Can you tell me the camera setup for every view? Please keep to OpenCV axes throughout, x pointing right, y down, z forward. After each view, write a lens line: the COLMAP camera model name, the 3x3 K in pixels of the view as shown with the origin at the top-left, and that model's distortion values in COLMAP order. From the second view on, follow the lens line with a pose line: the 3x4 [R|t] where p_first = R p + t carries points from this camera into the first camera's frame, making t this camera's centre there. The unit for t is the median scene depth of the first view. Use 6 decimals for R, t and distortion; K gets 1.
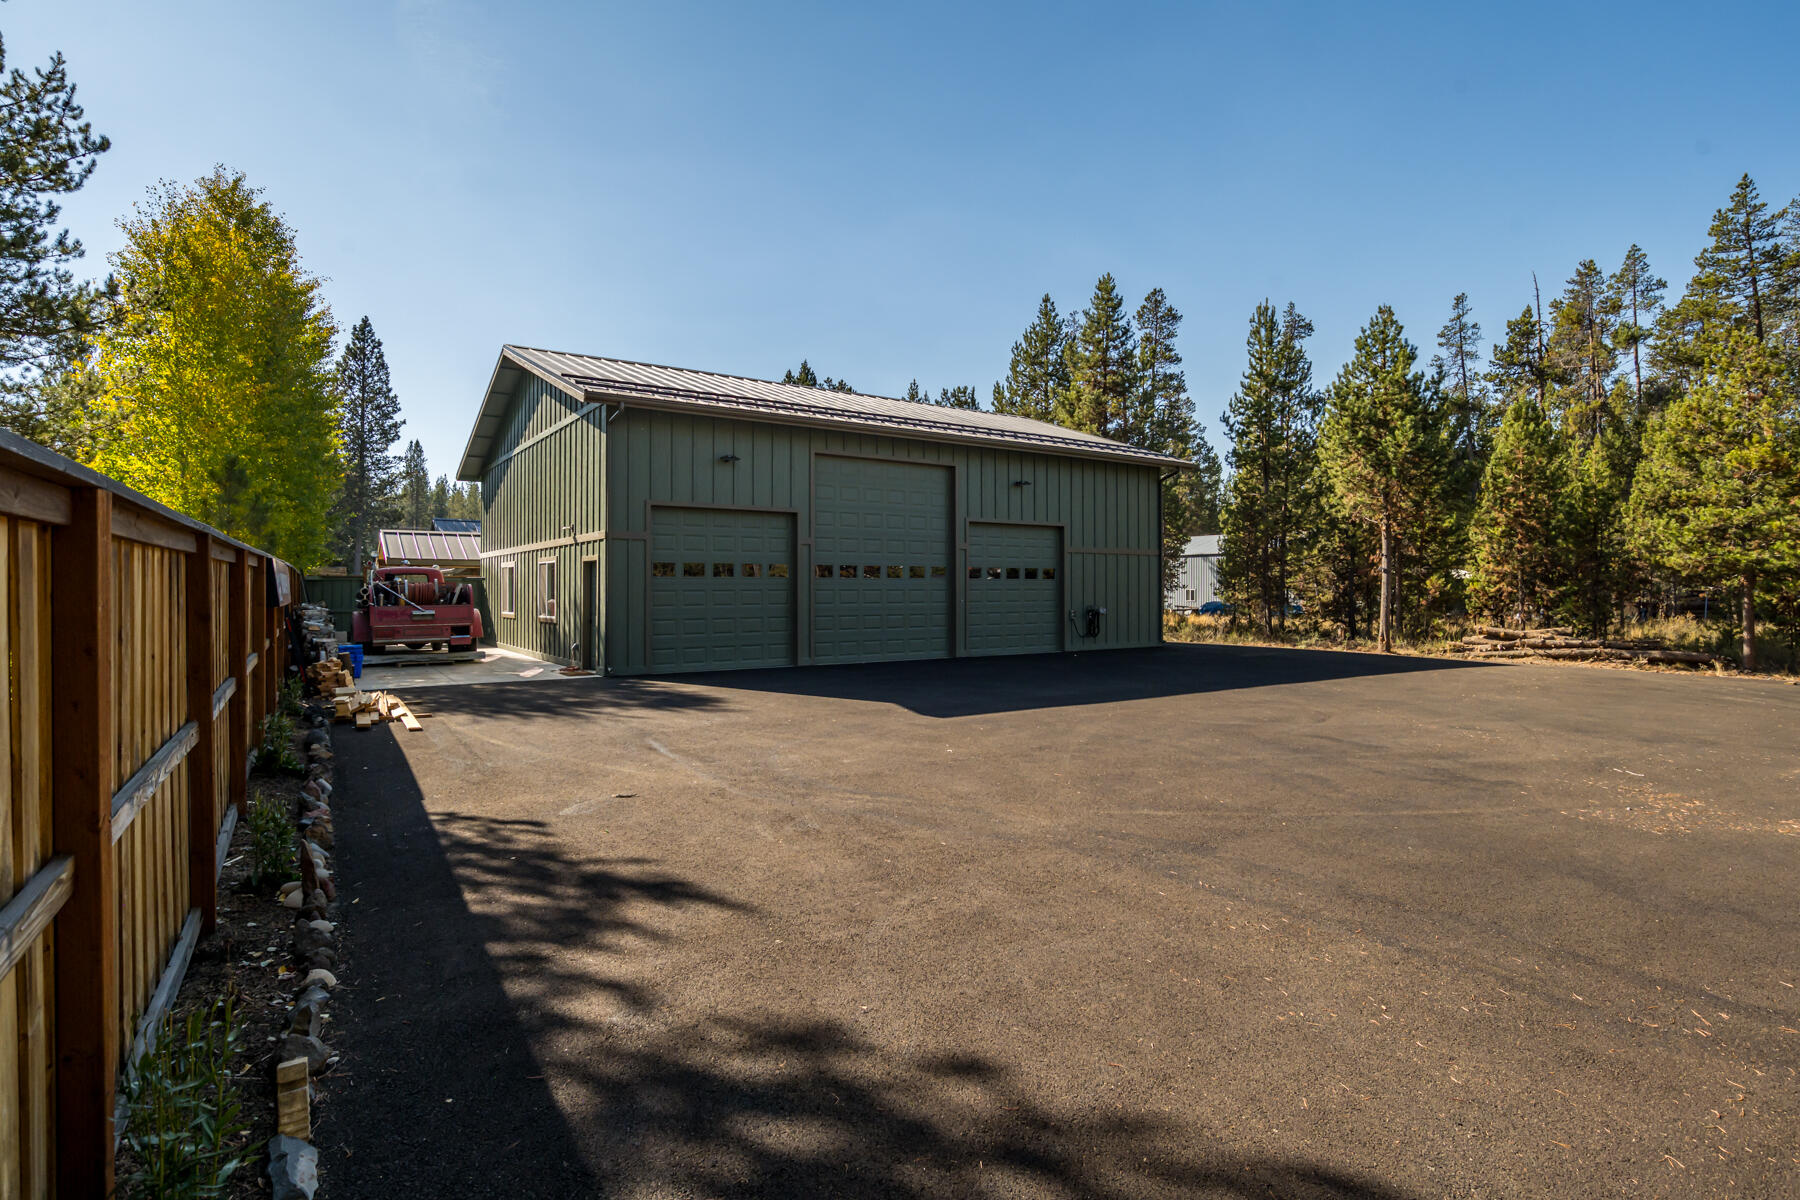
lens RADIAL K [[913.7, 0, 900.0], [0, 913.7, 600.0], [0, 0, 1]] dist [-0.005647, 0.001073]
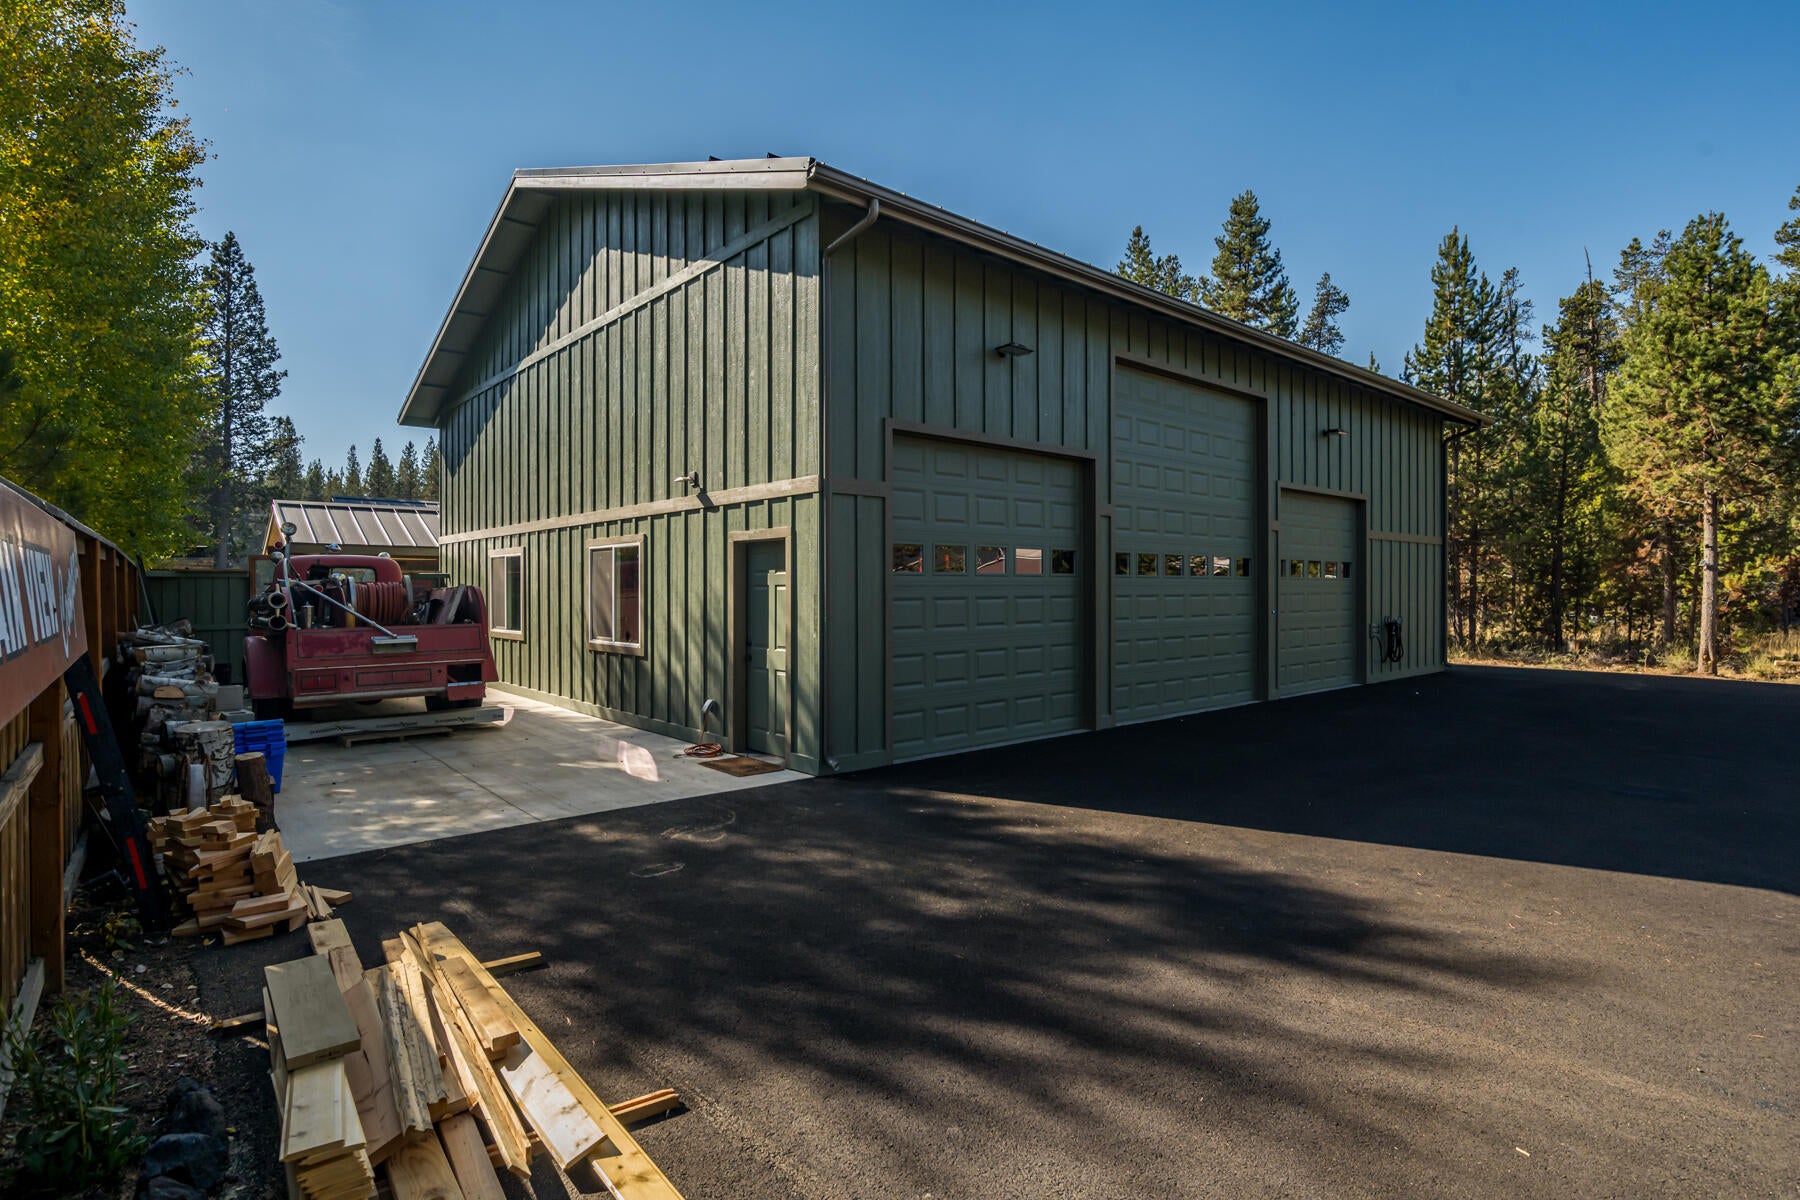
lens RADIAL K [[895.8, 0, 886.1], [0, 895.8, 604.2], [0, 0, 1]] dist [0.000278, 0.001444]
pose [[0.993863, -0.001189, 0.110614, -0.256178], [0.000467, 0.999978, 0.006551, -0.008326], [-0.110619, -0.006459, 0.993842, 0.393787]]
